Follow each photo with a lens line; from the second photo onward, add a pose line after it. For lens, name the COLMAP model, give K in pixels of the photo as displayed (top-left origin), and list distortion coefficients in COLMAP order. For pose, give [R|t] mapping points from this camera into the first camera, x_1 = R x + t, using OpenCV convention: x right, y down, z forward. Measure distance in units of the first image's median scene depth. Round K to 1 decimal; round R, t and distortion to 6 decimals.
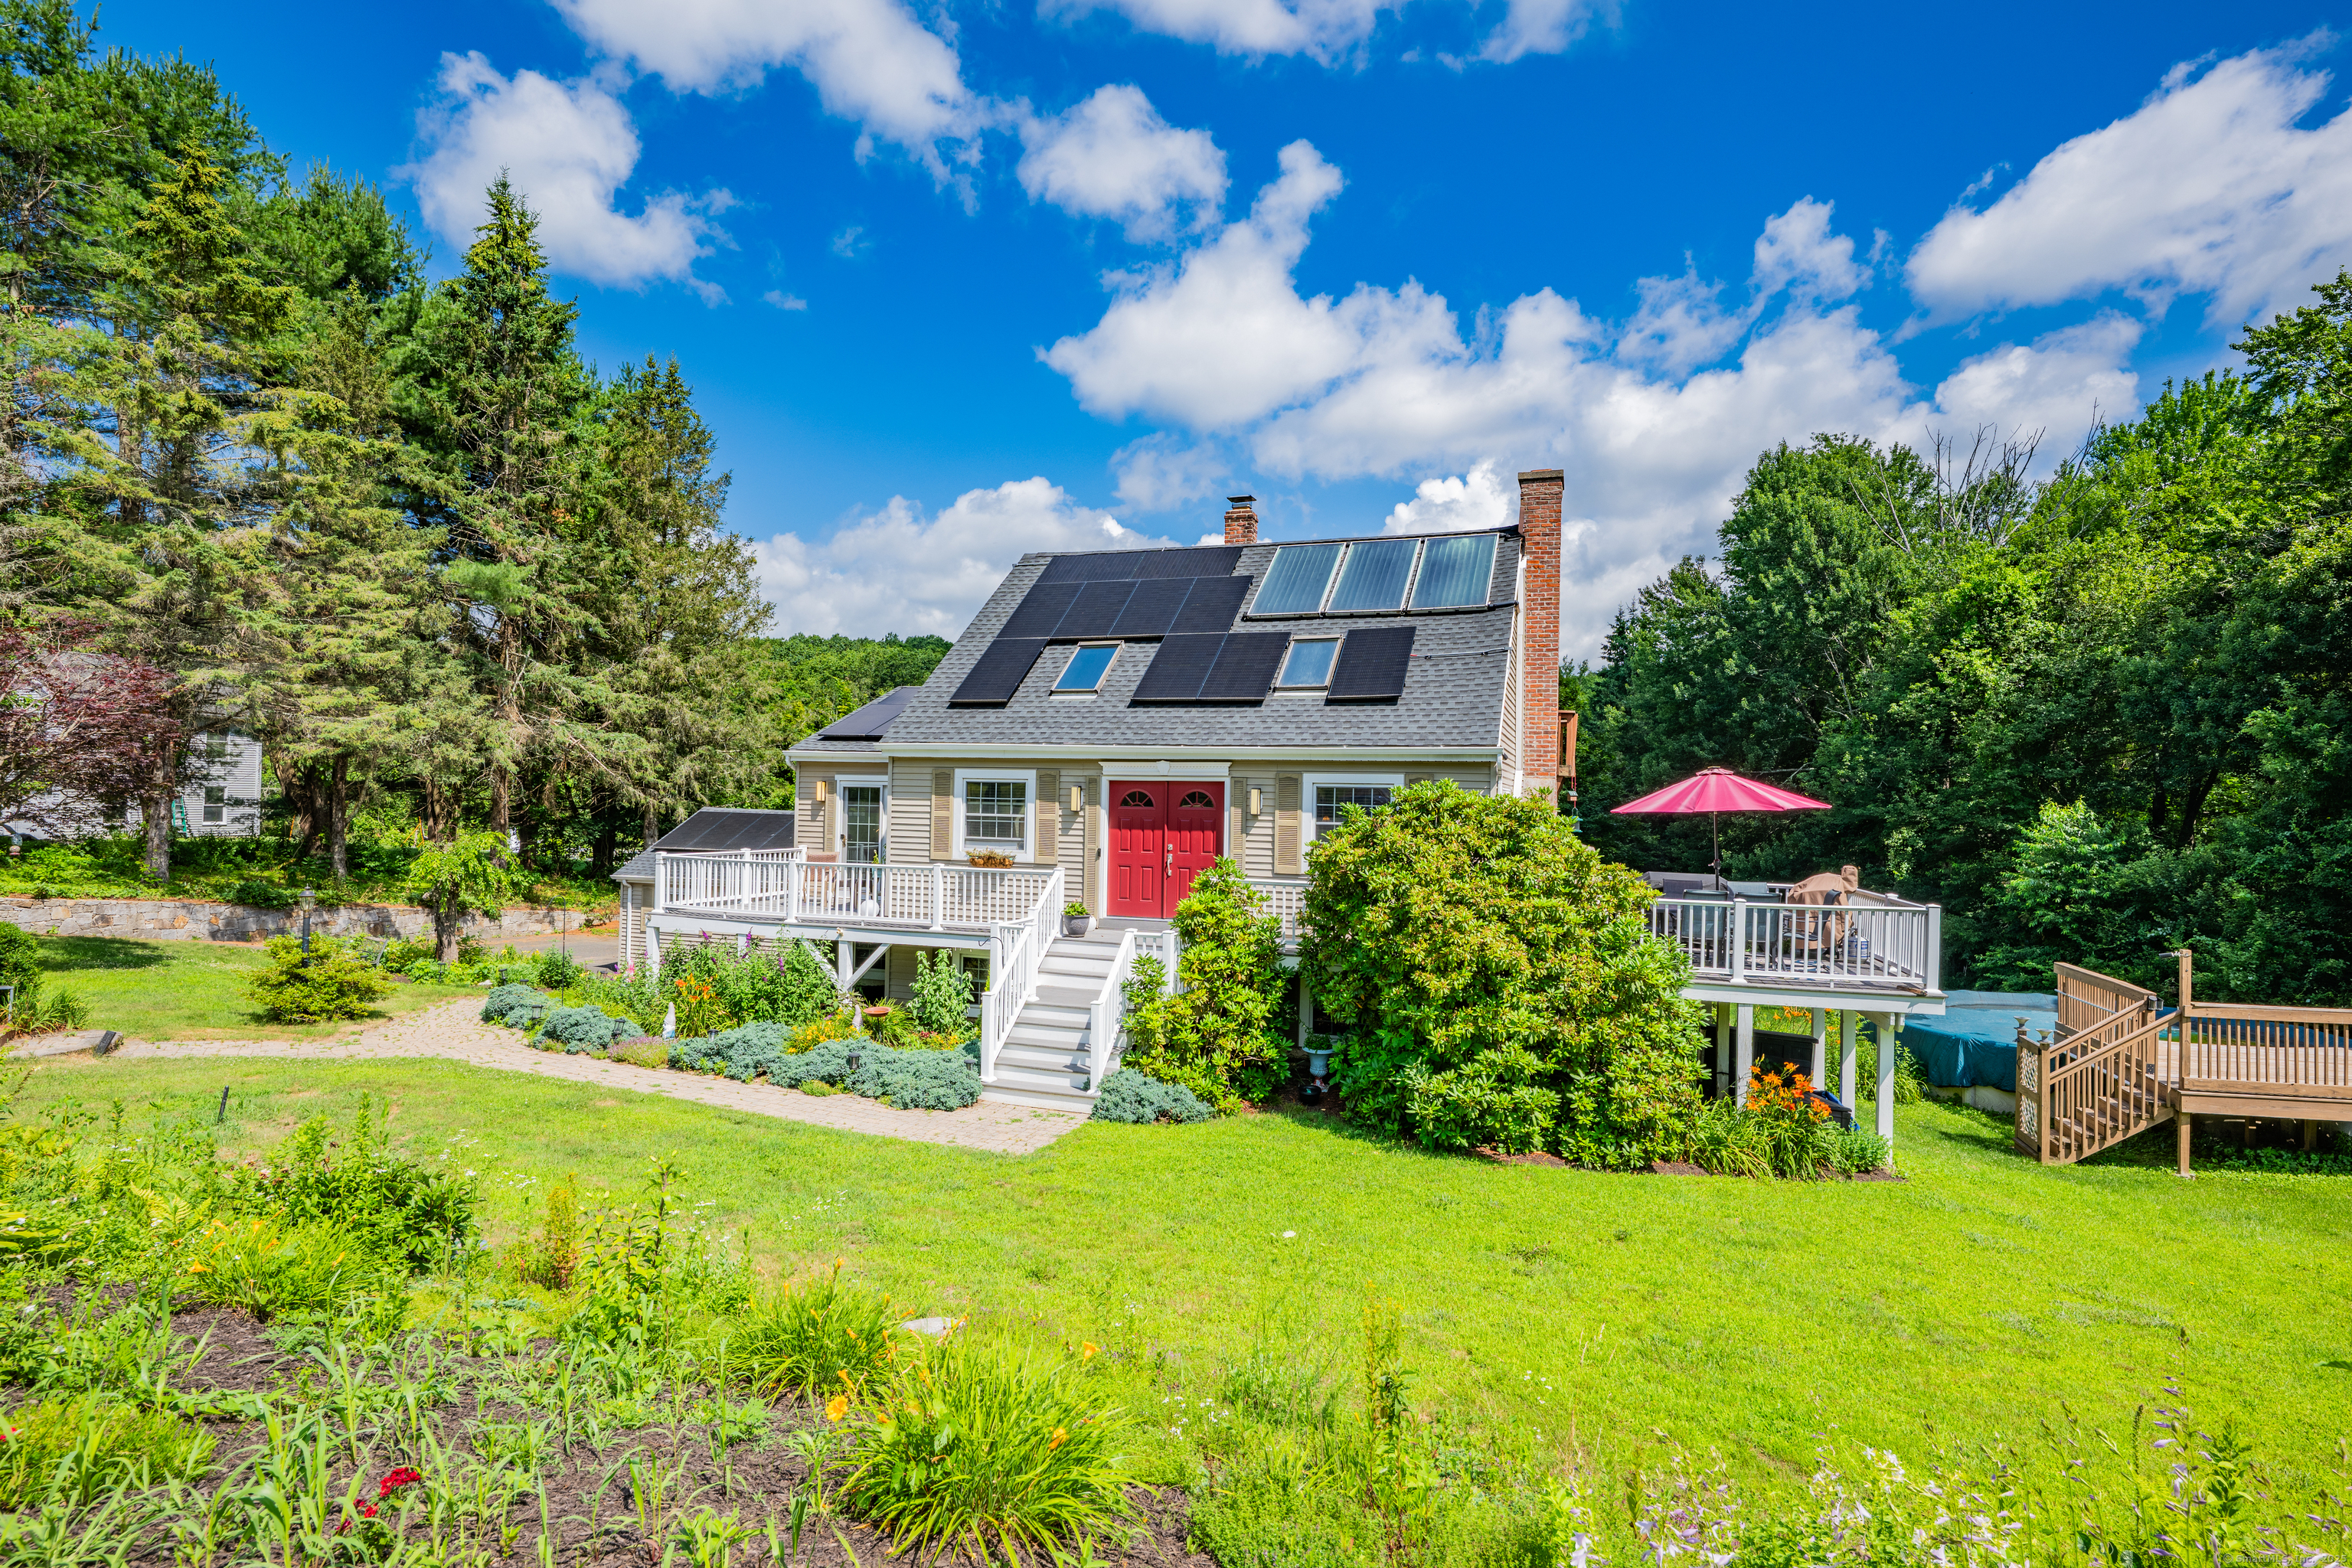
lens RADIAL K [[1200.3, 0, 1191.8], [0, 1200.3, 797.2], [0, 0, 1]] dist [-0.001891, -0.002398]
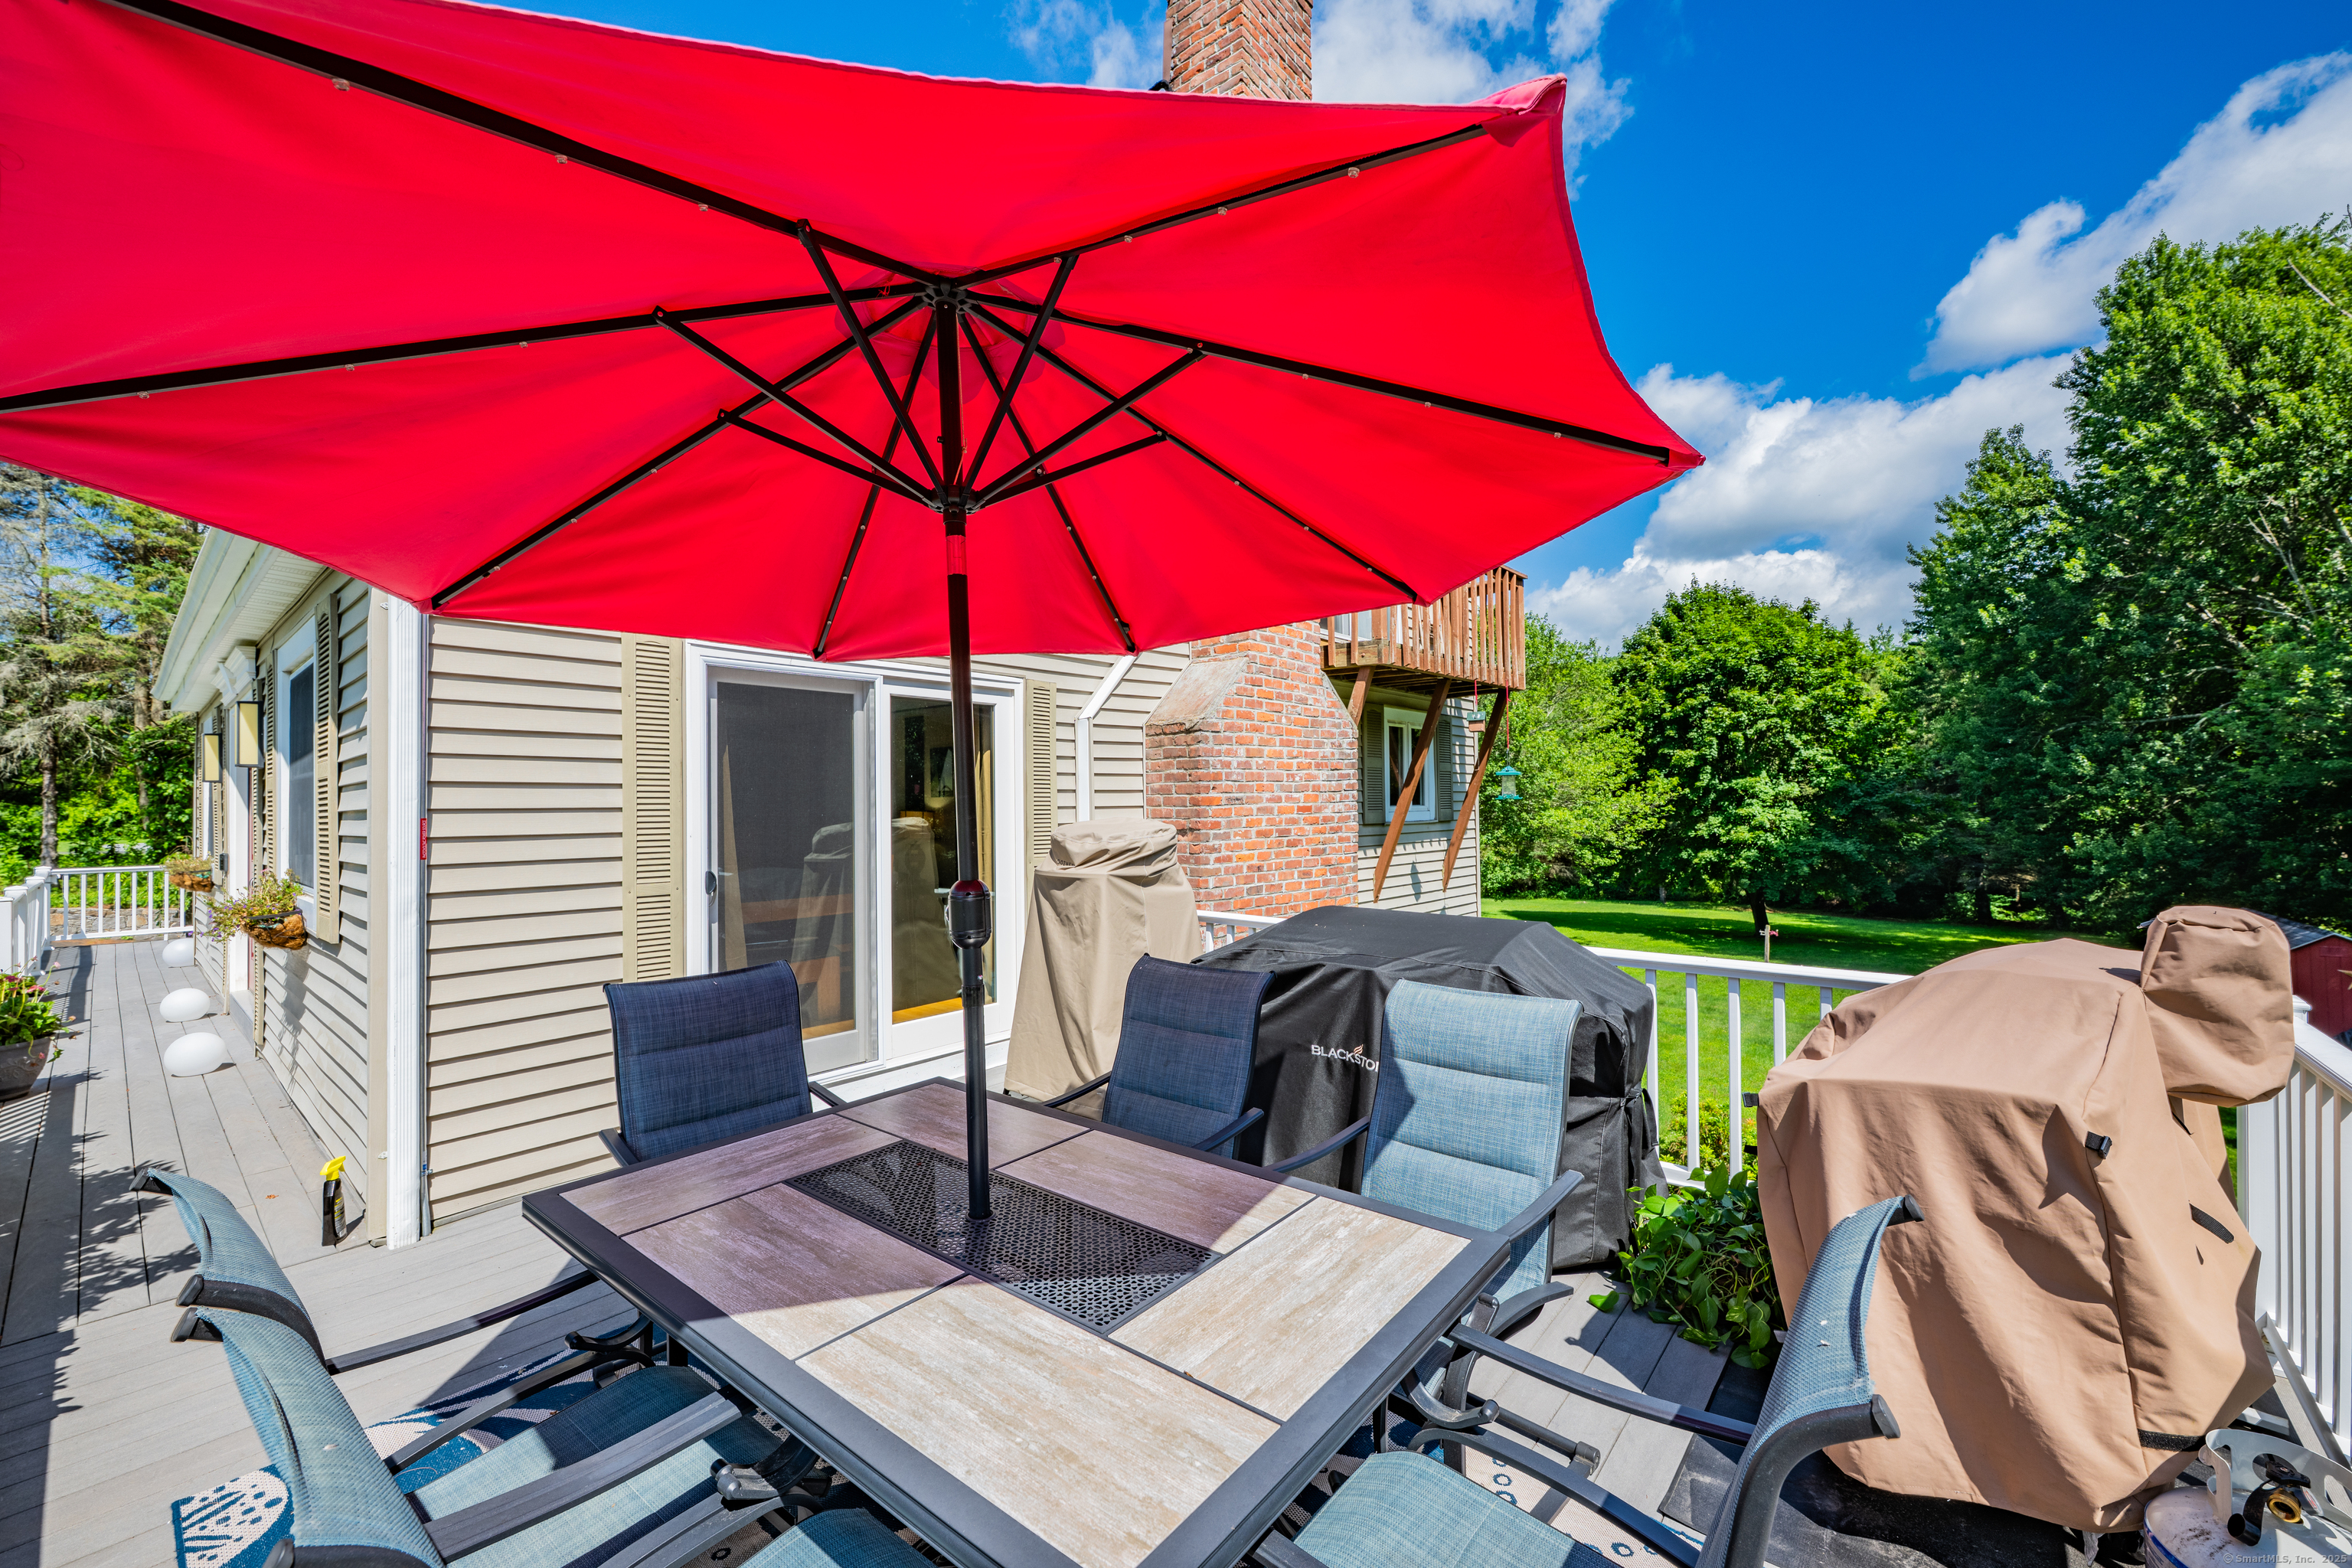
lens RADIAL K [[946.8, 0, 1179.6], [0, 946.8, 792.7], [0, 0, 1]] dist [-0.000338, 0.000258]
pose [[0.927555, -0.038229, -0.371726, 0.262316], [0.033075, 0.999248, -0.020234, 0.022865], [0.372220, 0.006473, 0.928122, 0.466432]]
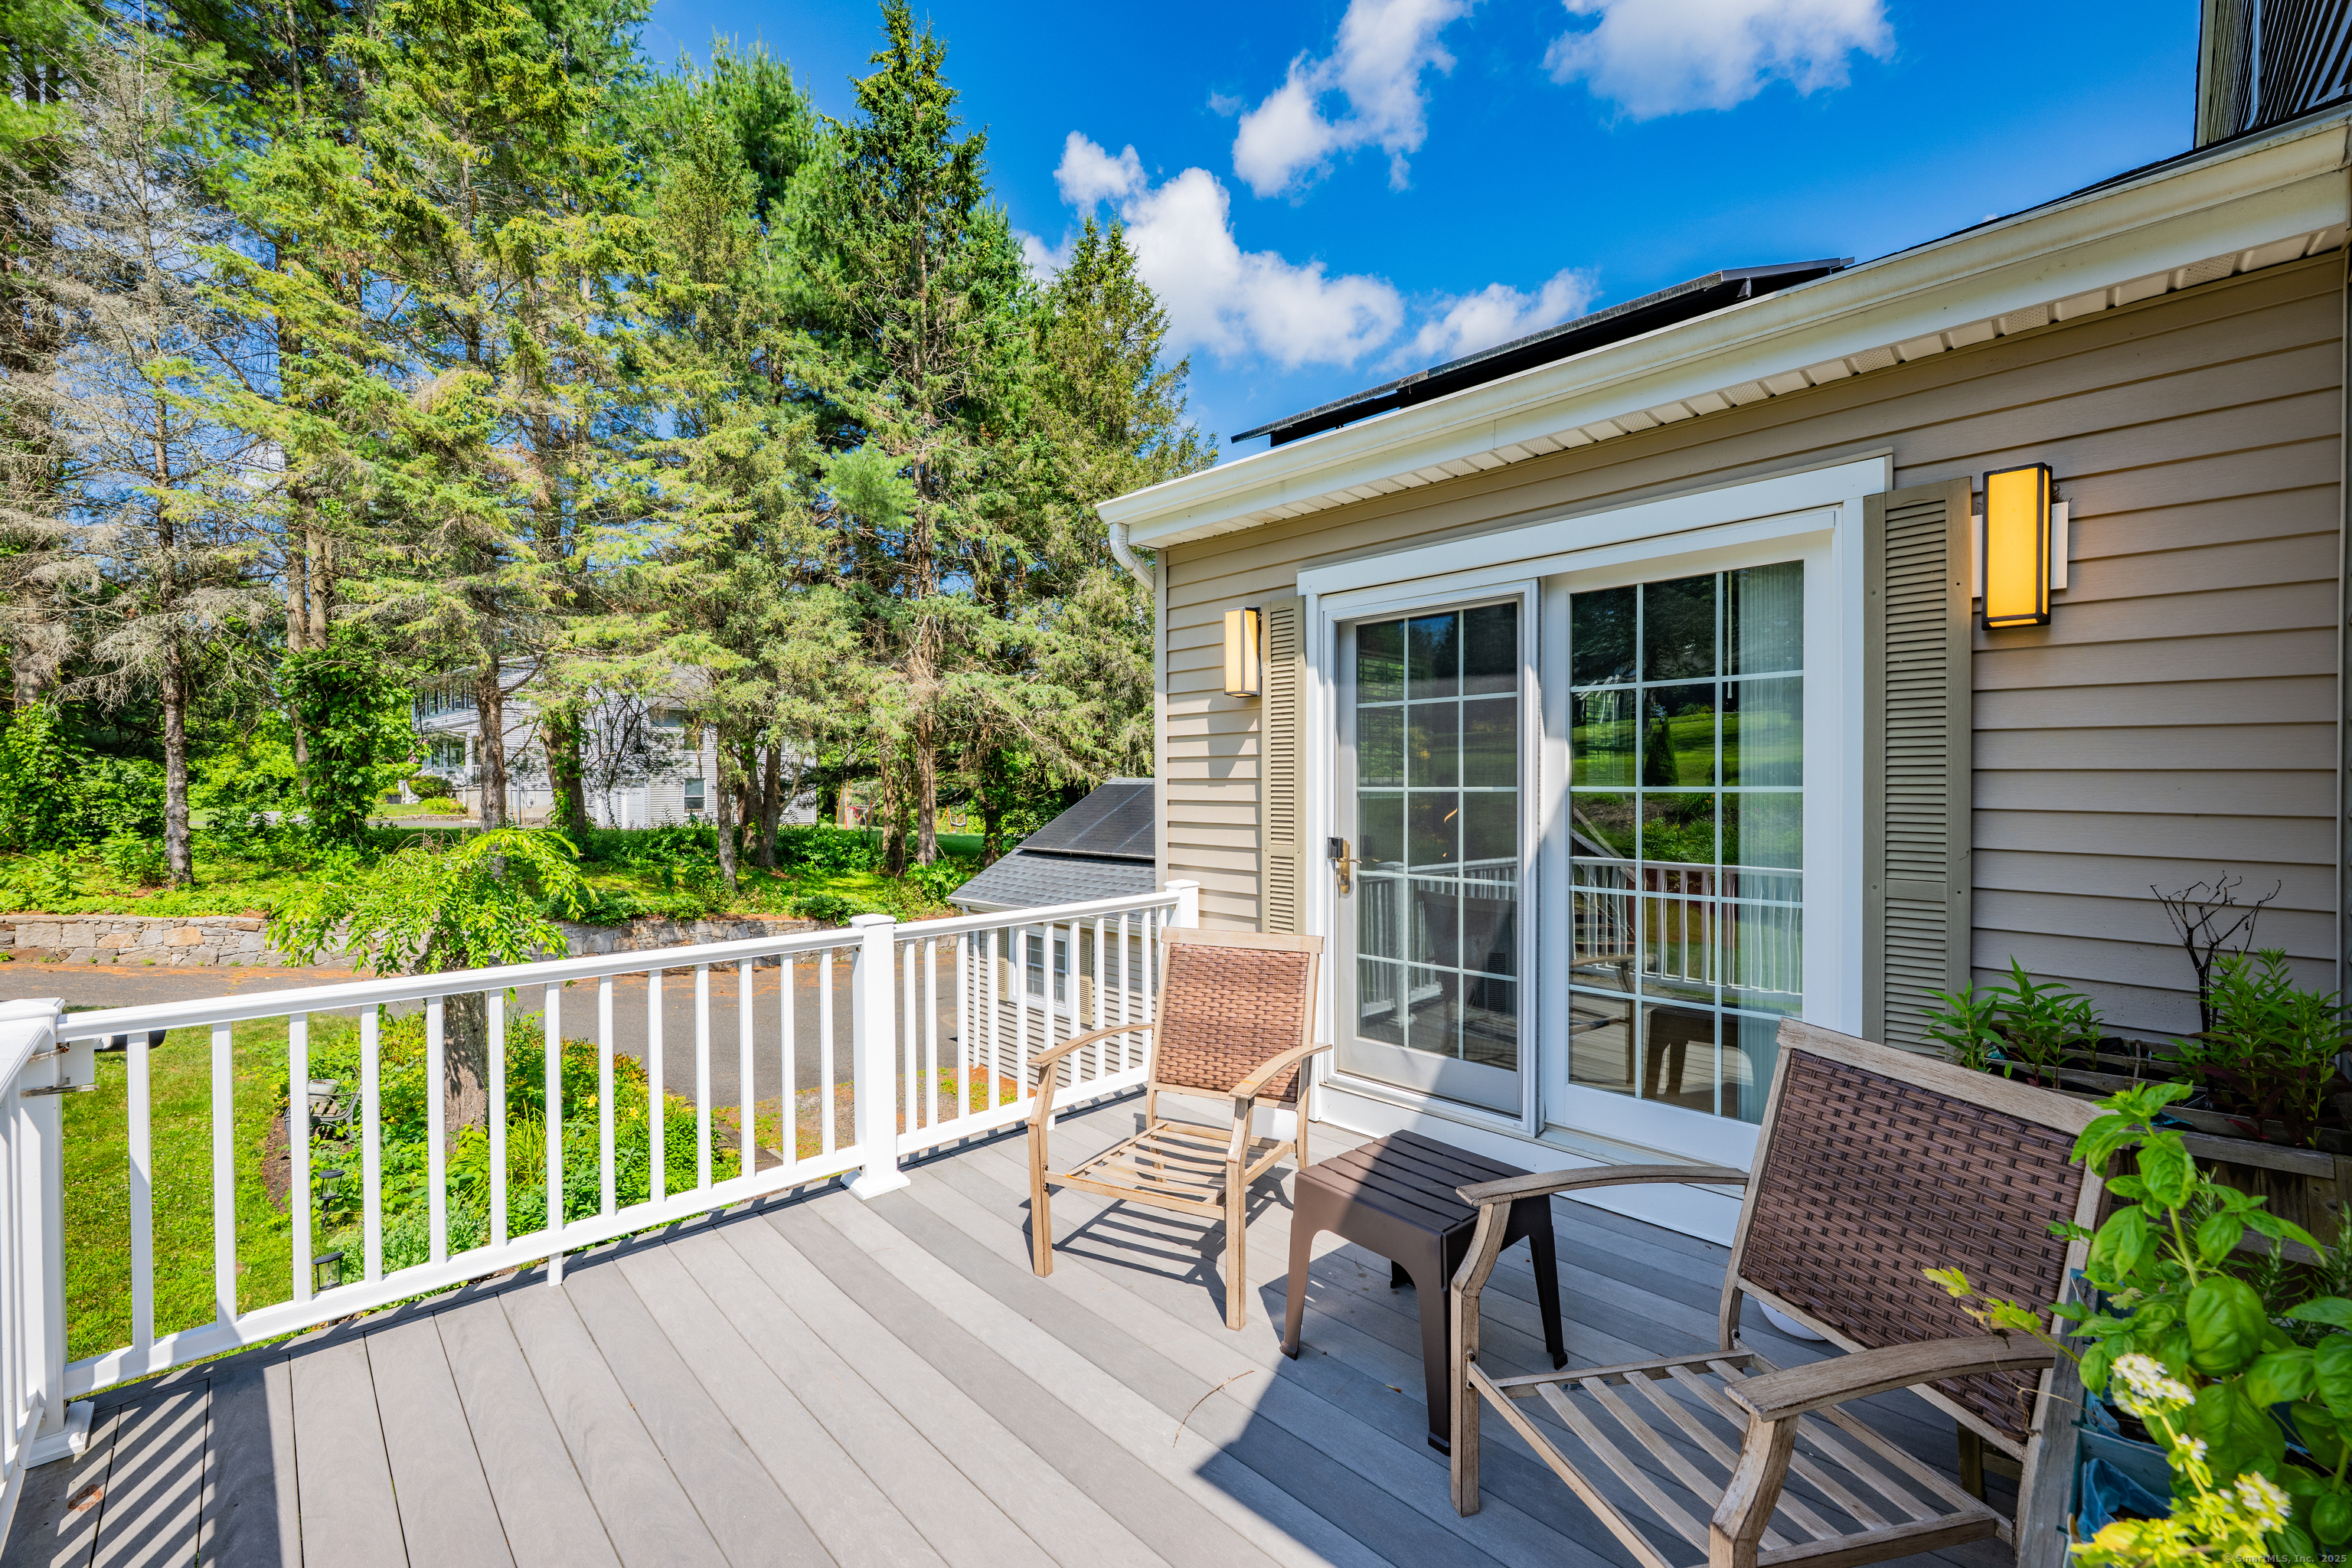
lens RADIAL K [[946.8, 0, 1174.9], [0, 946.8, 796.0], [0, 0, 1]] dist [-0.000338, 0.000258]
pose [[0.899007, -0.017585, -0.437581, -0.179780], [0.022799, 0.999718, 0.006665, 0.016173], [0.437340, -0.015968, 0.899154, 0.619032]]
